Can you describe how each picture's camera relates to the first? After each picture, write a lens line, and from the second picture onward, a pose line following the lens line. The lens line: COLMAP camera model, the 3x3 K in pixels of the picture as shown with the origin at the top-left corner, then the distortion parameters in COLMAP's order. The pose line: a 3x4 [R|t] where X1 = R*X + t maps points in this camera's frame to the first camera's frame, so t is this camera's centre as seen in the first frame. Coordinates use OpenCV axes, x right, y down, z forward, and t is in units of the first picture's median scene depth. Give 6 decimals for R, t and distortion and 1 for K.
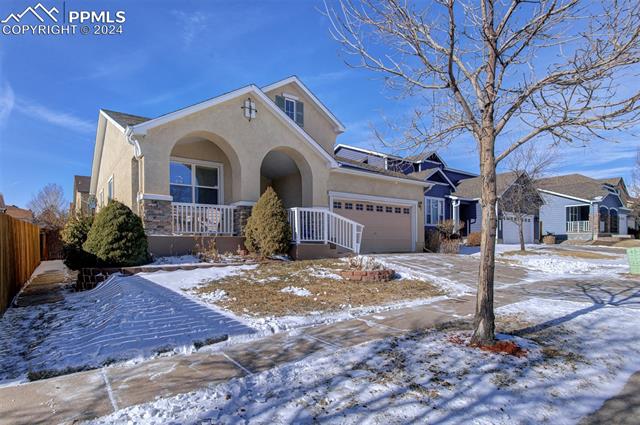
lens RADIAL K [[339.3, 0, 296.2], [0, 339.3, 214.2], [0, 0, 1]] dist [-0.001245, -0.000097]
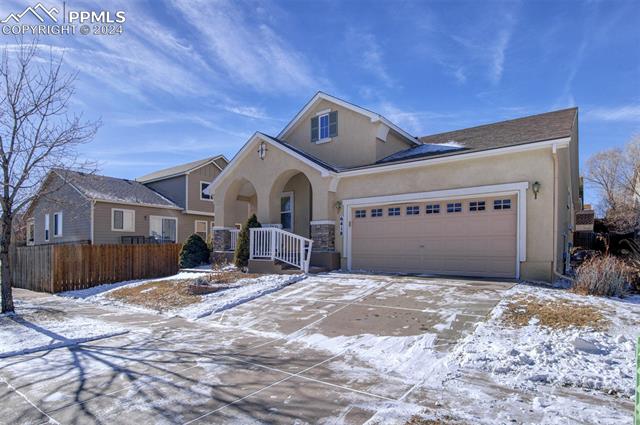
lens RADIAL K [[345.2, 0, 314.0], [0, 345.2, 215.8], [0, 0, 1]] dist [0.000199, -0.000343]
pose [[0.302571, -0.088229, -0.949034, 1.116080], [0.078650, 0.994622, -0.067392, 0.032335], [0.949876, -0.054251, 0.307883, 0.775138]]
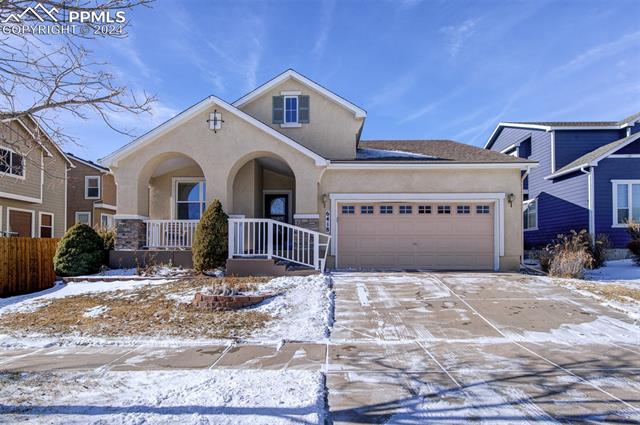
lens RADIAL K [[345.2, 0, 314.0], [0, 345.2, 215.8], [0, 0, 1]] dist [0.000199, -0.000343]
pose [[0.805121, -0.054714, -0.590581, 0.673169], [0.047637, 0.998484, -0.027562, 0.007850], [0.591194, -0.005943, 0.806507, 0.357558]]
